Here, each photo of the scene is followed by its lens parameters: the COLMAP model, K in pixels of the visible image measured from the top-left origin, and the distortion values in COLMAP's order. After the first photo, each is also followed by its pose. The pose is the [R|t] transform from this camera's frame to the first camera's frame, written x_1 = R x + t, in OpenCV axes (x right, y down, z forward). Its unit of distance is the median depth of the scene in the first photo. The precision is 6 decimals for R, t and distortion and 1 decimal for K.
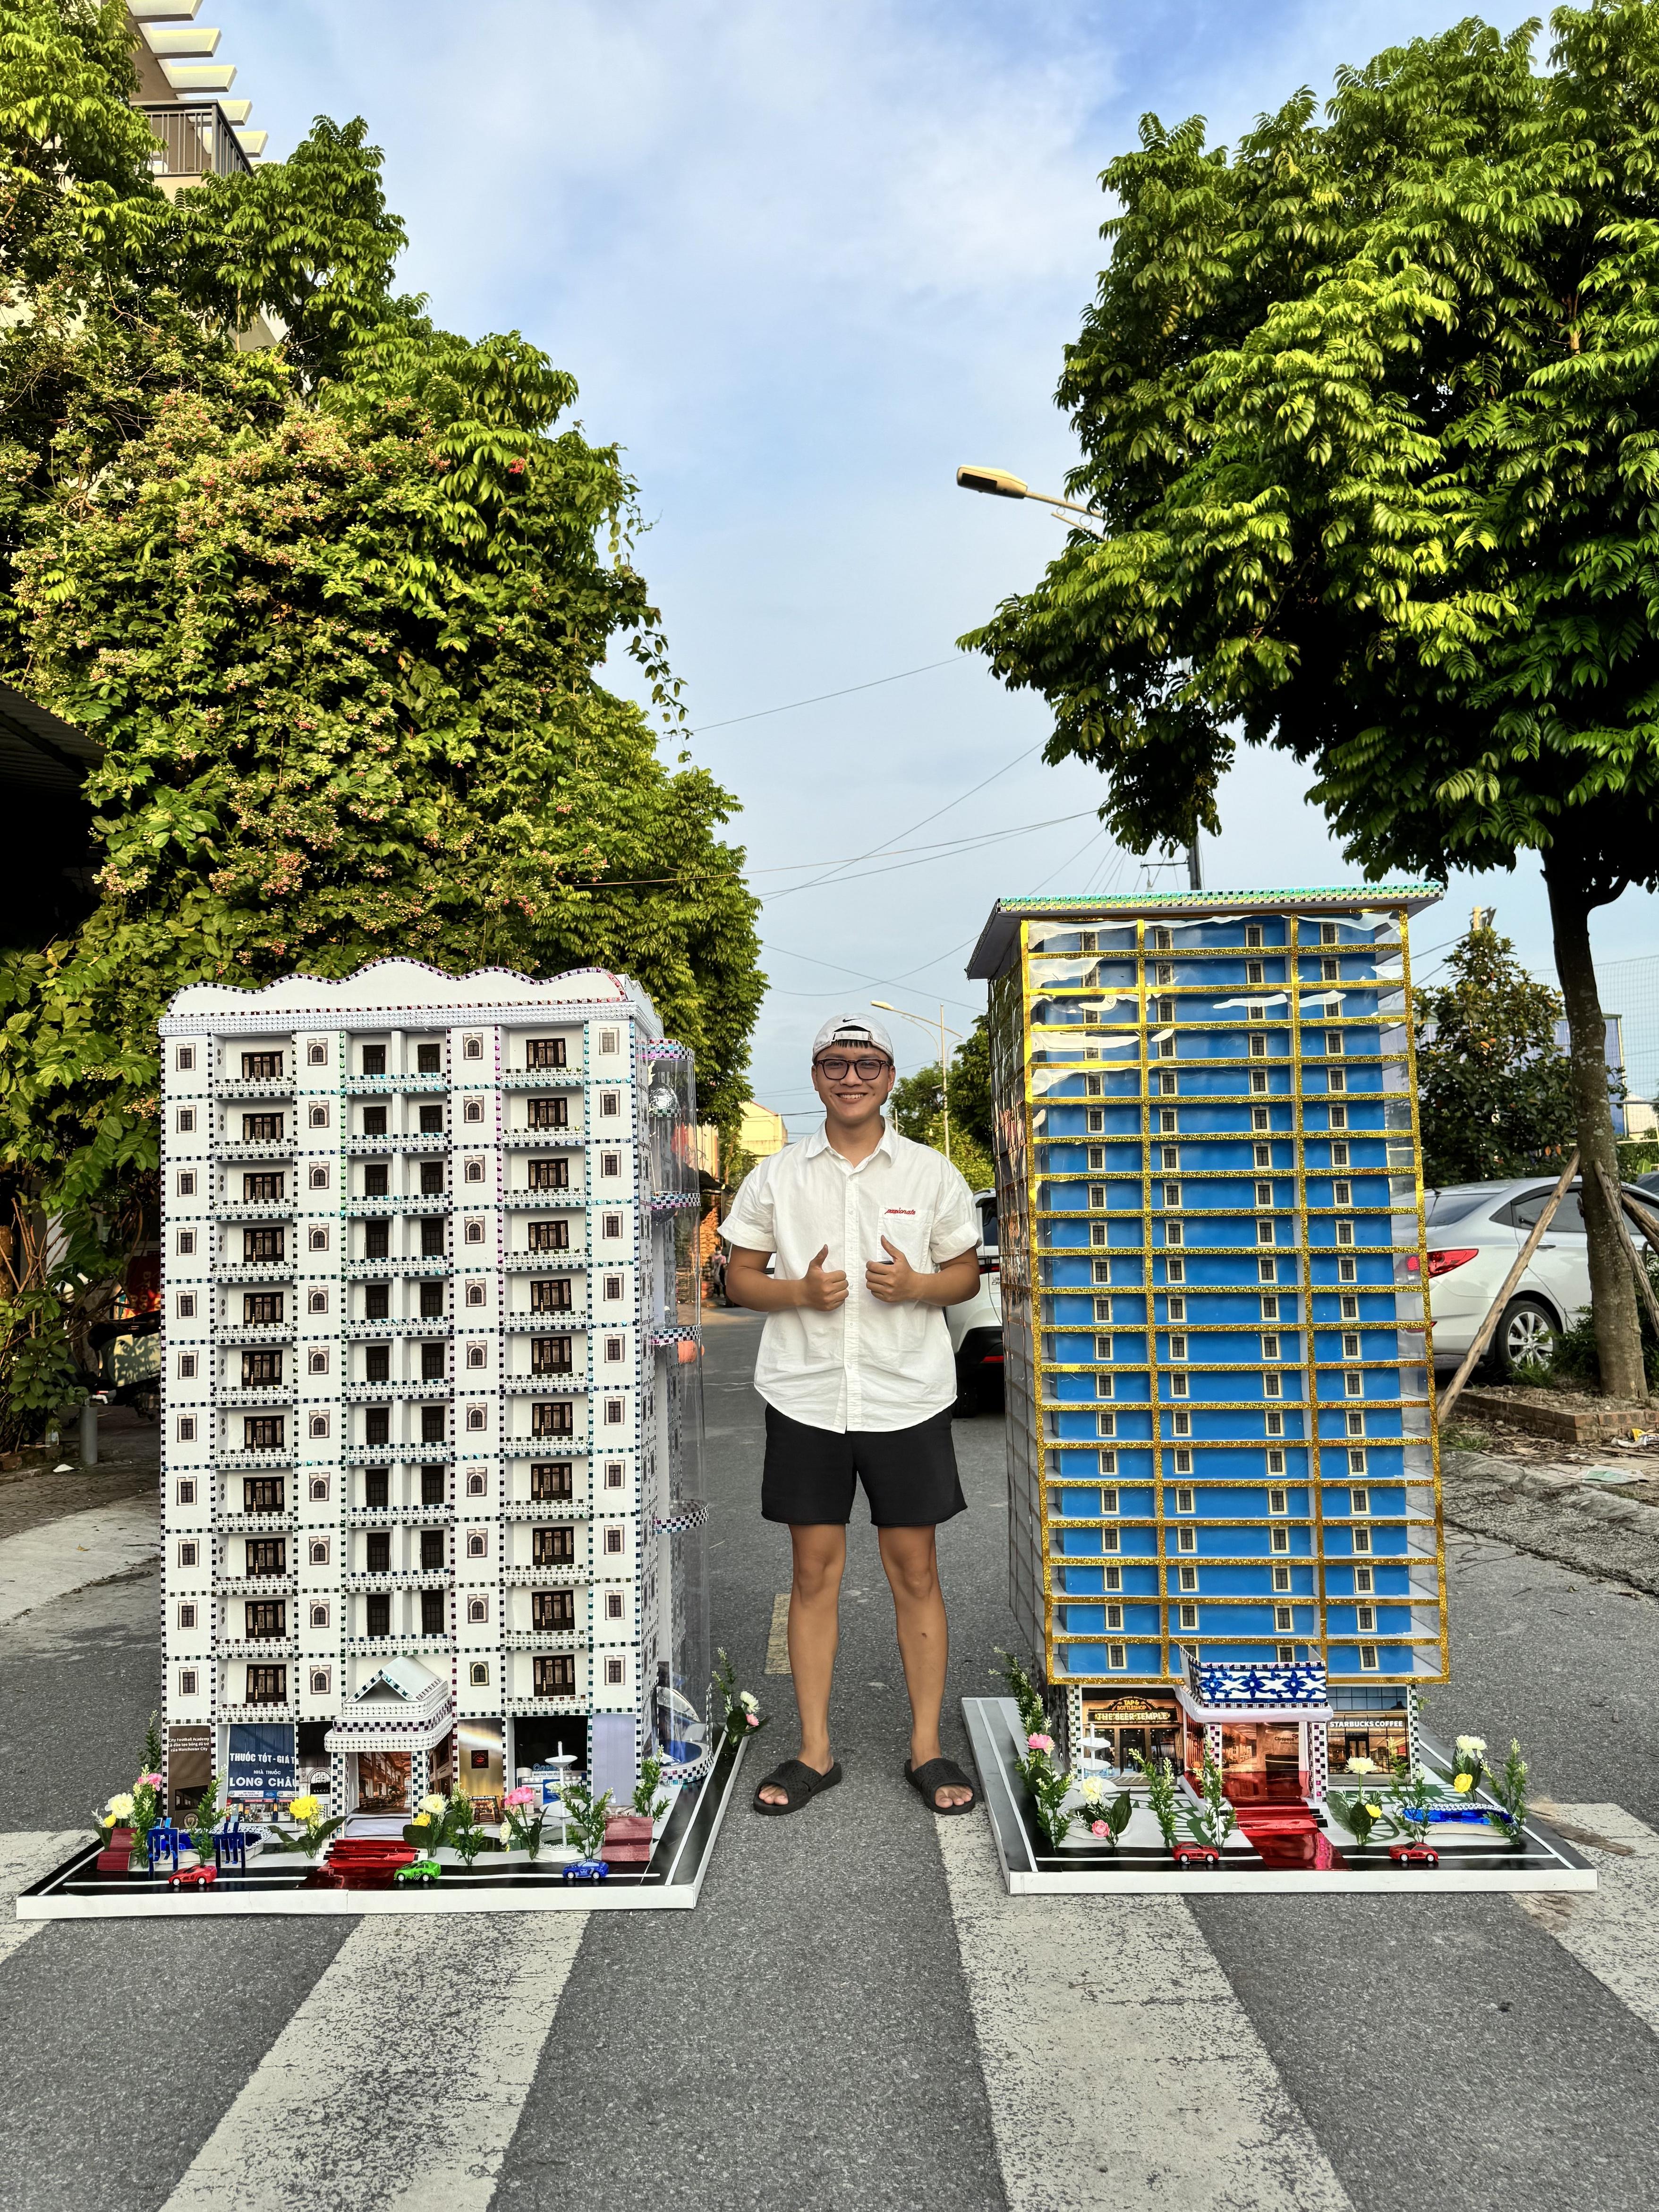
lens RADIAL K [[1539.6, 0, 829.5], [0, 1539.6, 1106.0], [0, 0, 1]] dist [-0.001256, 0.000125]
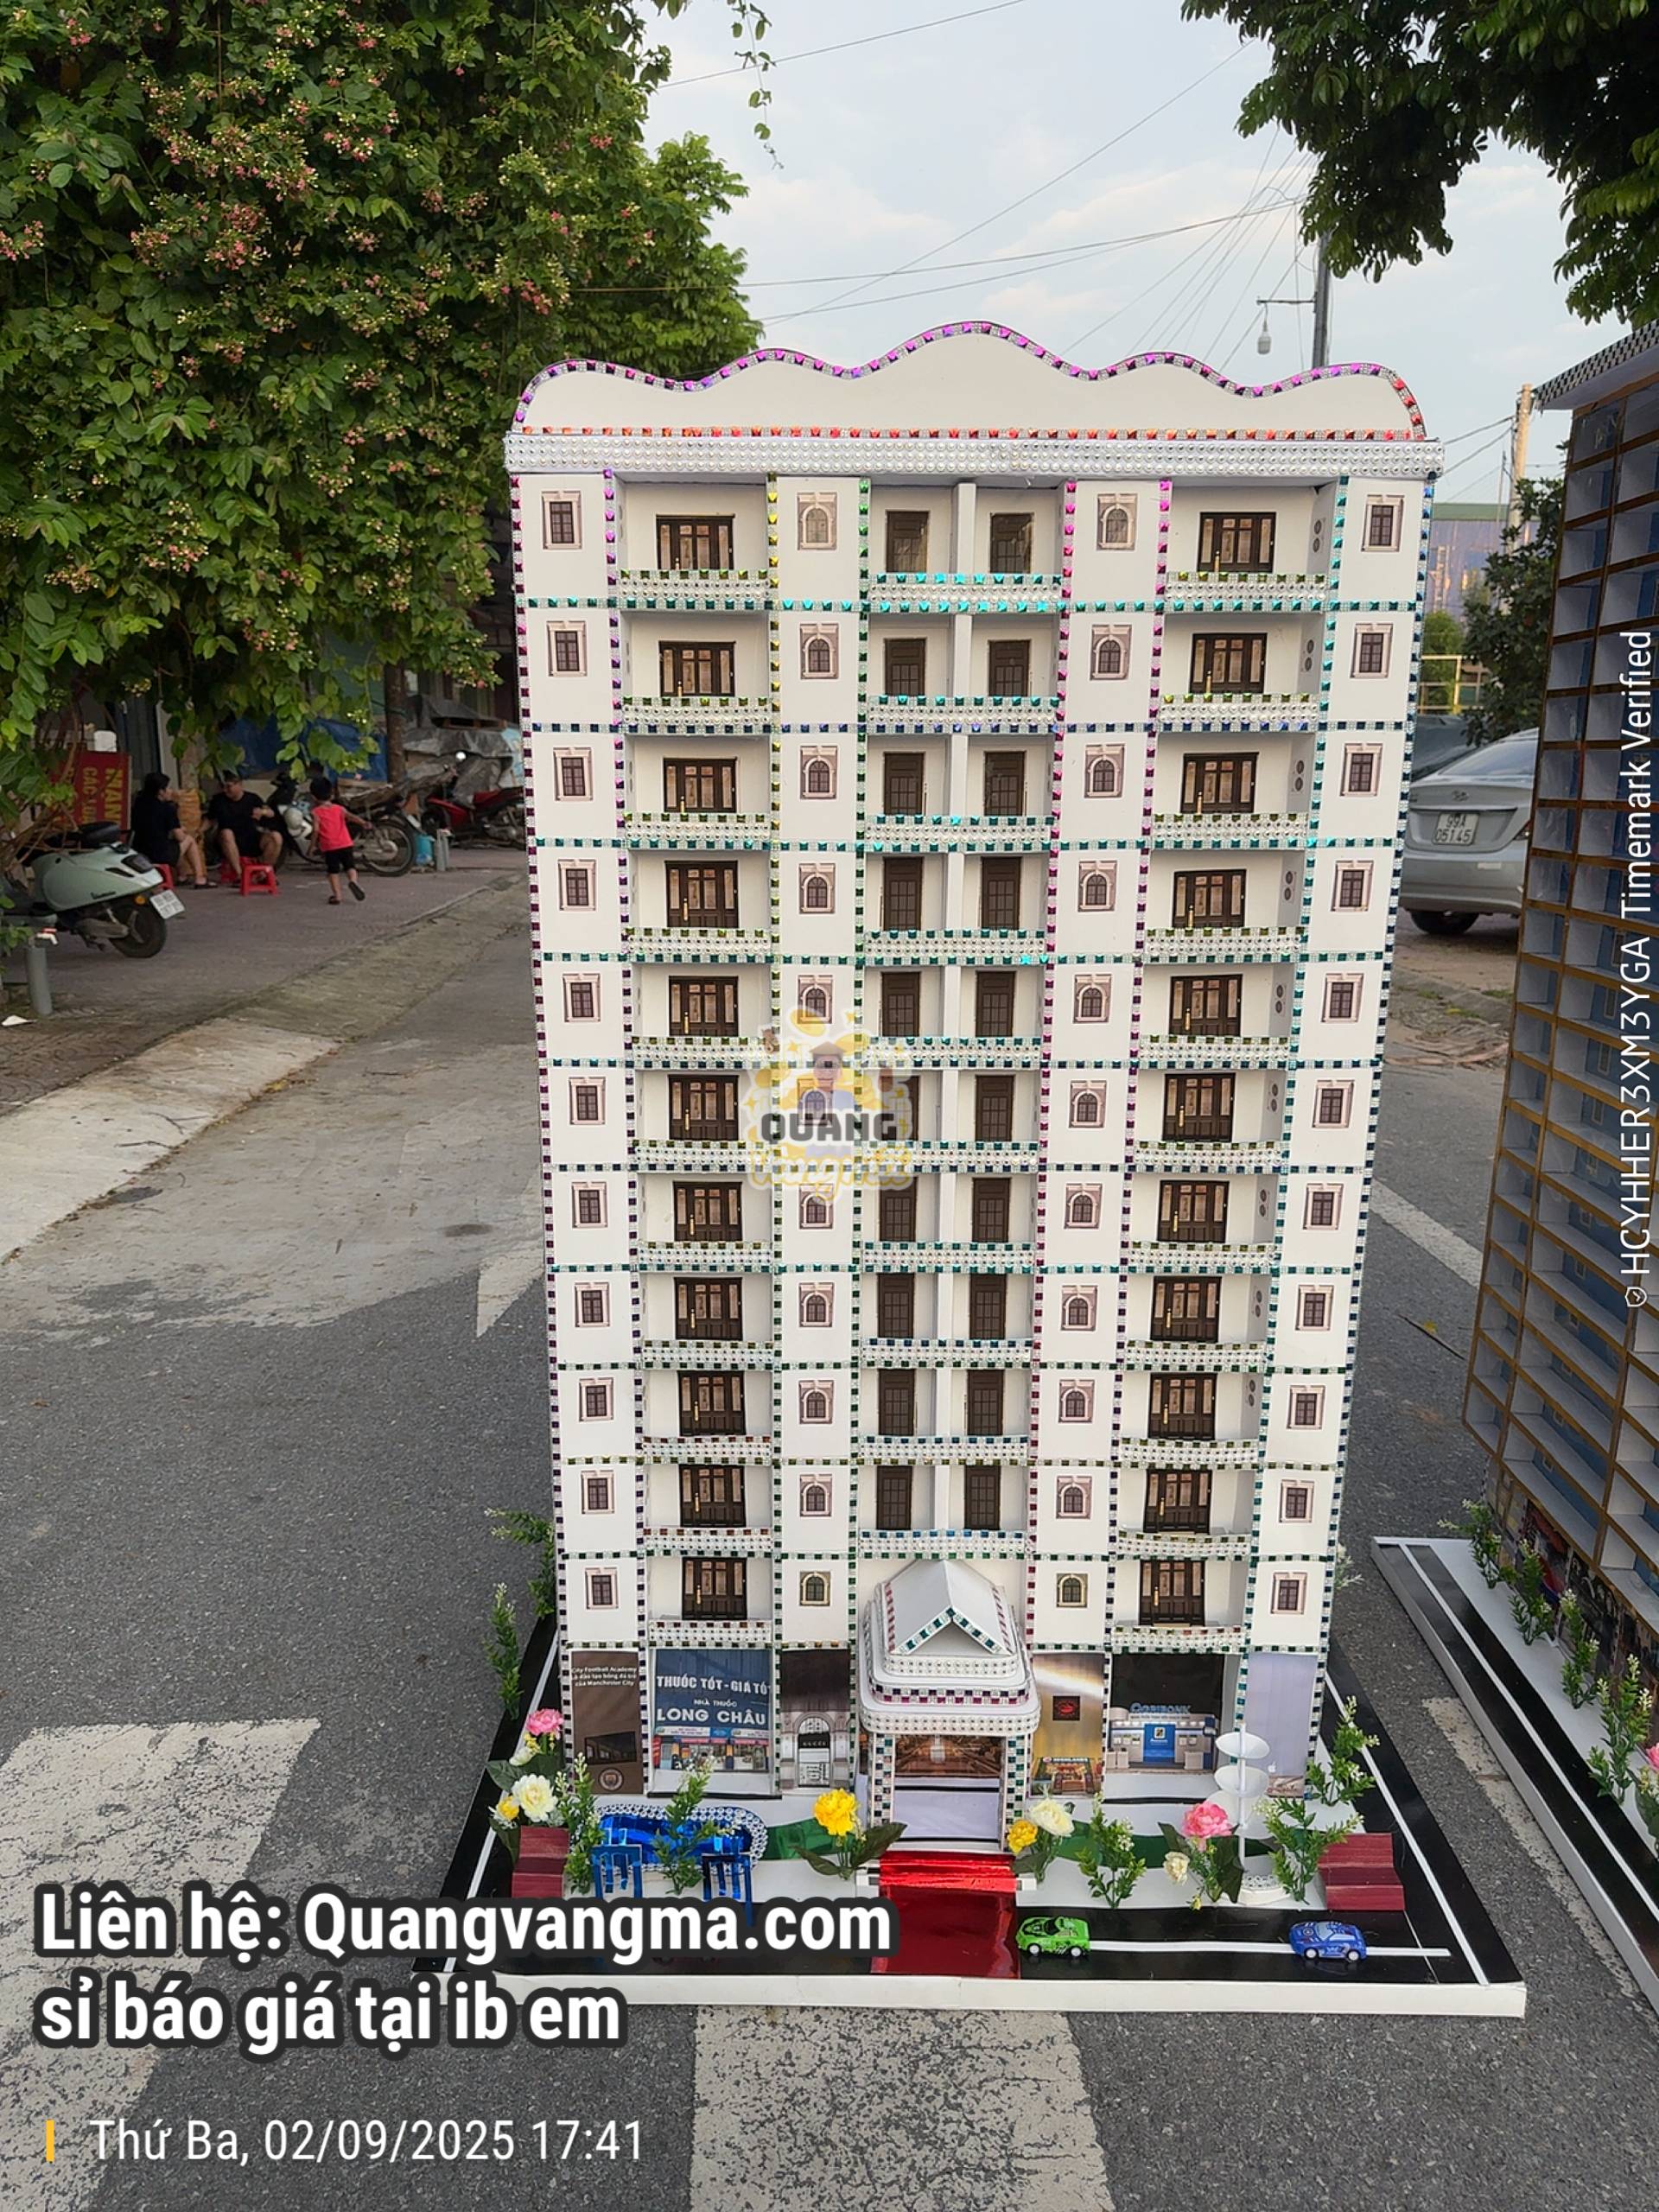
lens RADIAL K [[1571.1, 0, 832.1], [0, 1571.1, 1116.1], [0, 0, 1]] dist [0.158216, -0.329181]
pose [[0.998314, 0.028885, 0.050355, -0.357671], [-0.043683, 0.945073, 0.323926, -0.020928], [-0.038233, -0.325579, 0.944741, 0.443619]]
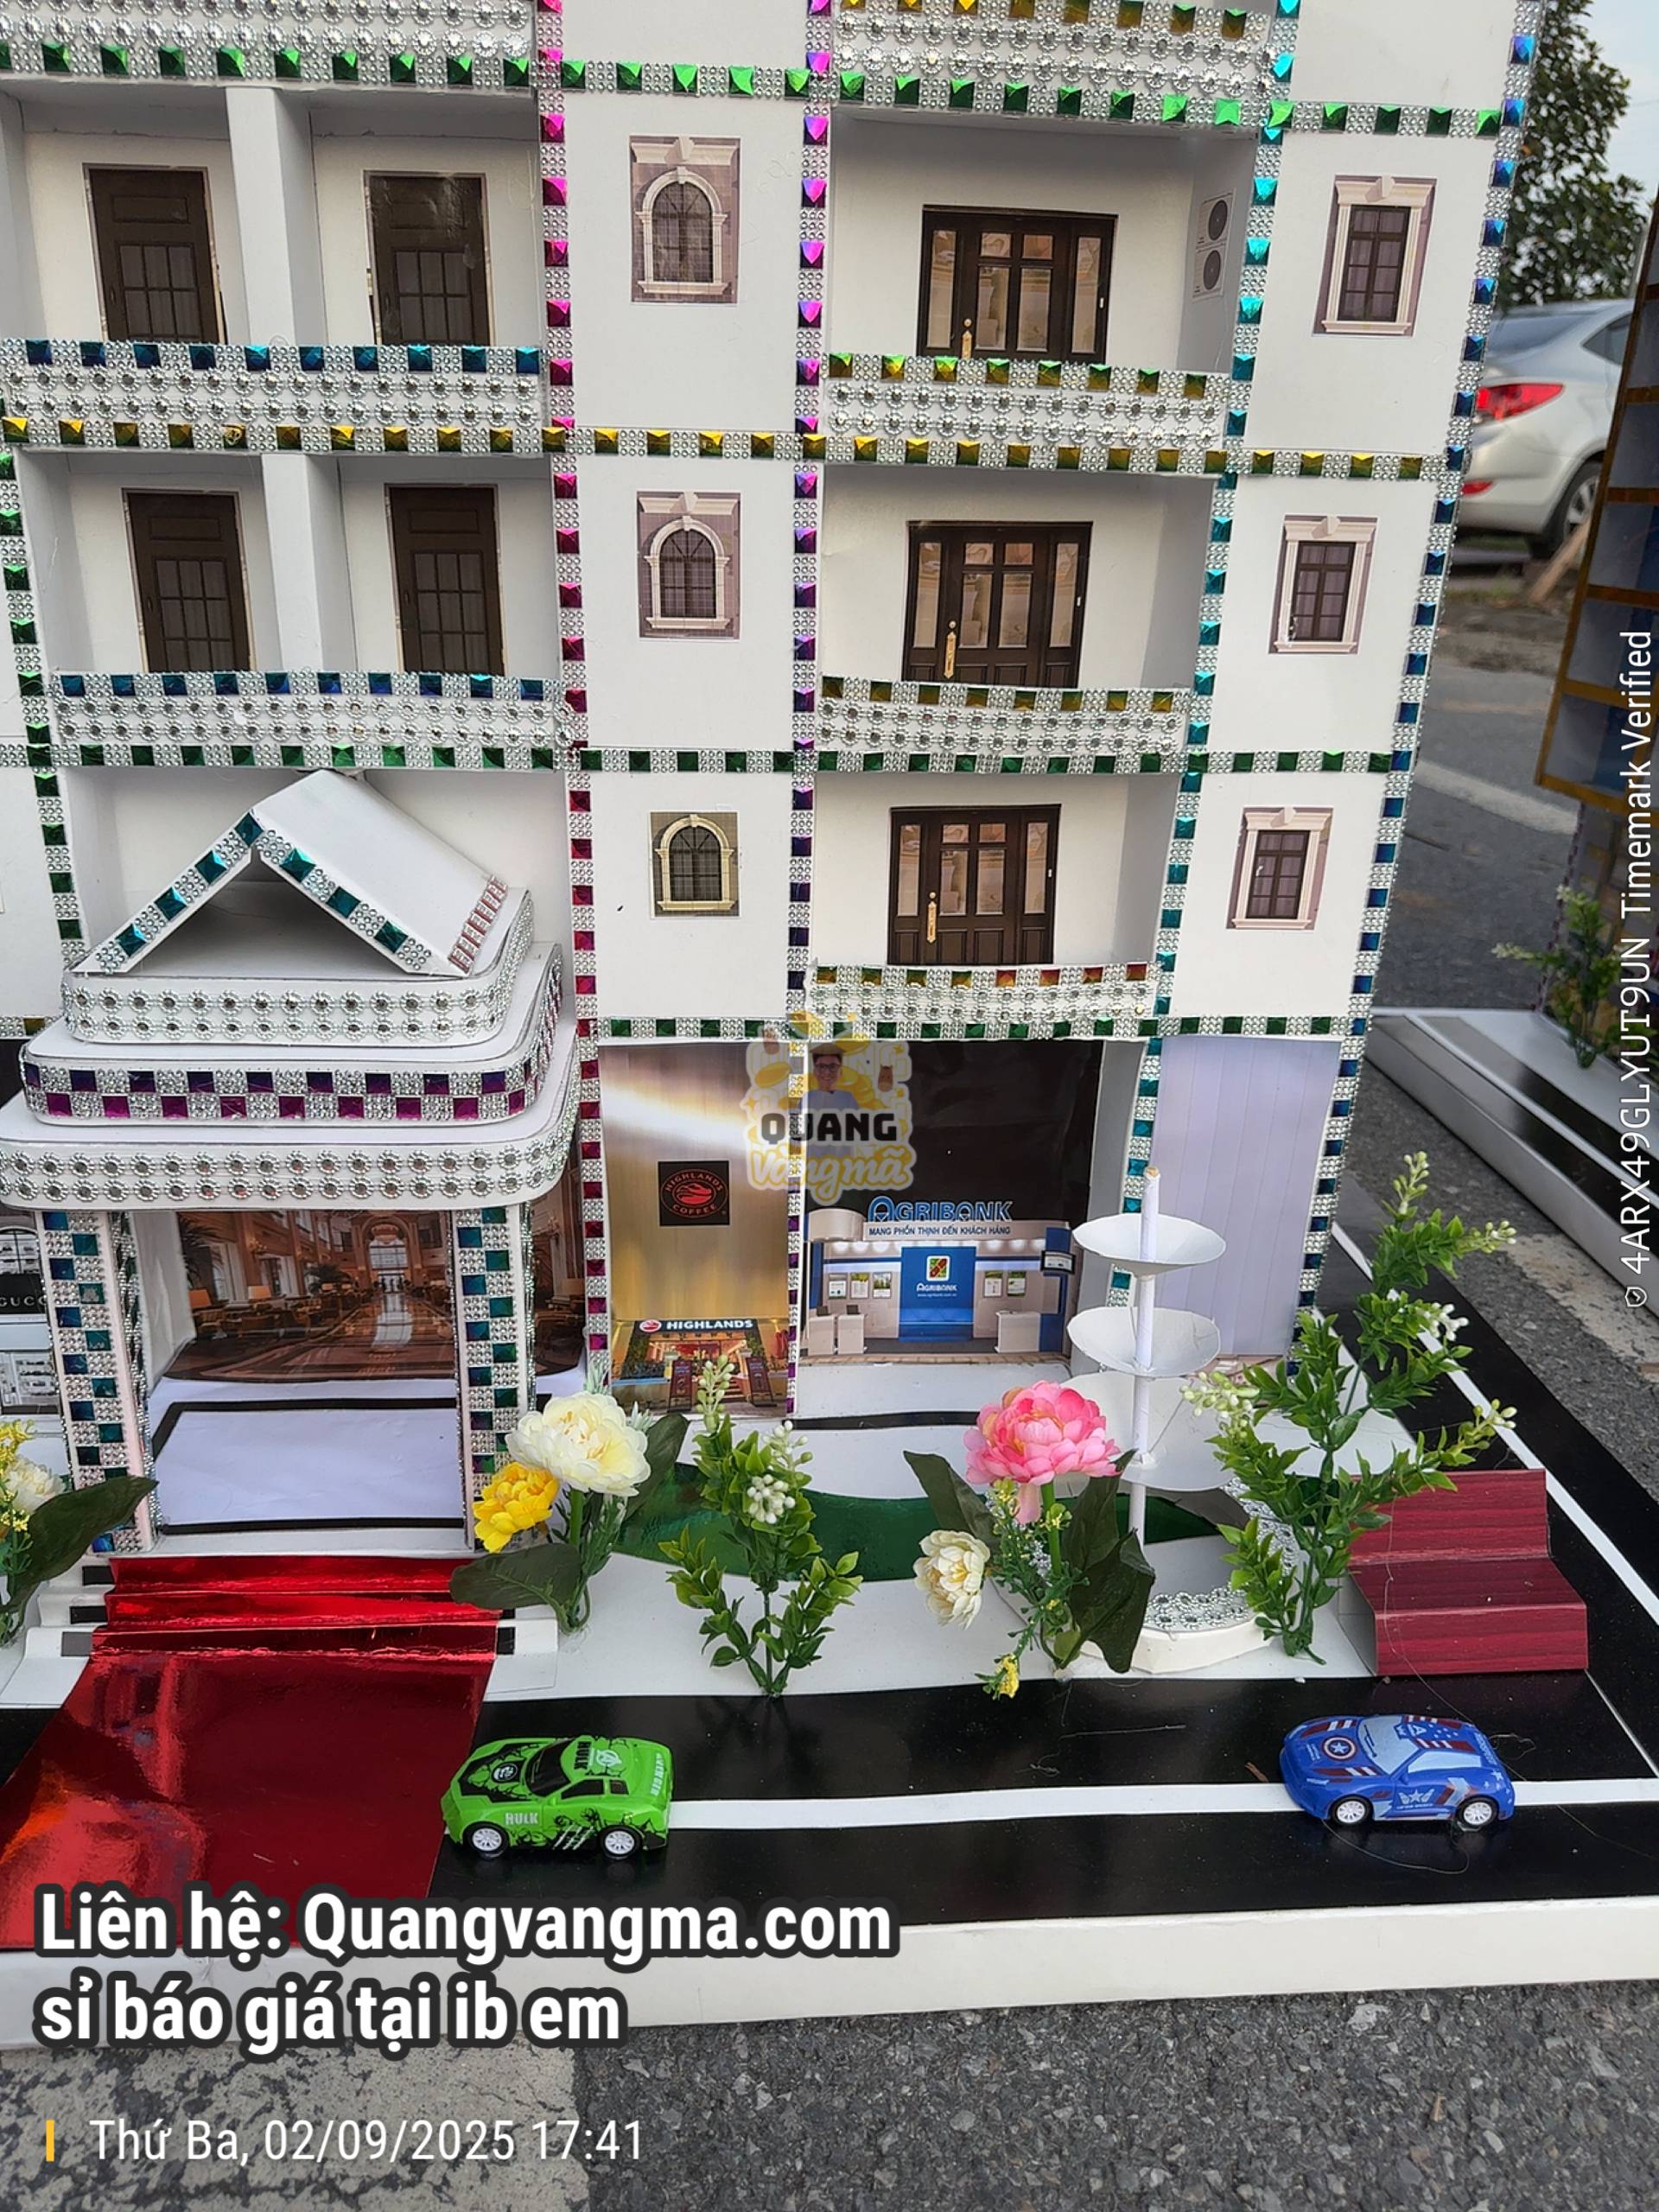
lens RADIAL K [[1614.3, 0, 827.3], [0, 1614.3, 1111.1], [0, 0, 1]] dist [0.098798, -0.152802]
pose [[0.990480, 0.011592, 0.137169, -0.236459], [-0.073946, 0.885283, 0.459136, 0.285064], [-0.116111, -0.464908, 0.877712, 0.758109]]
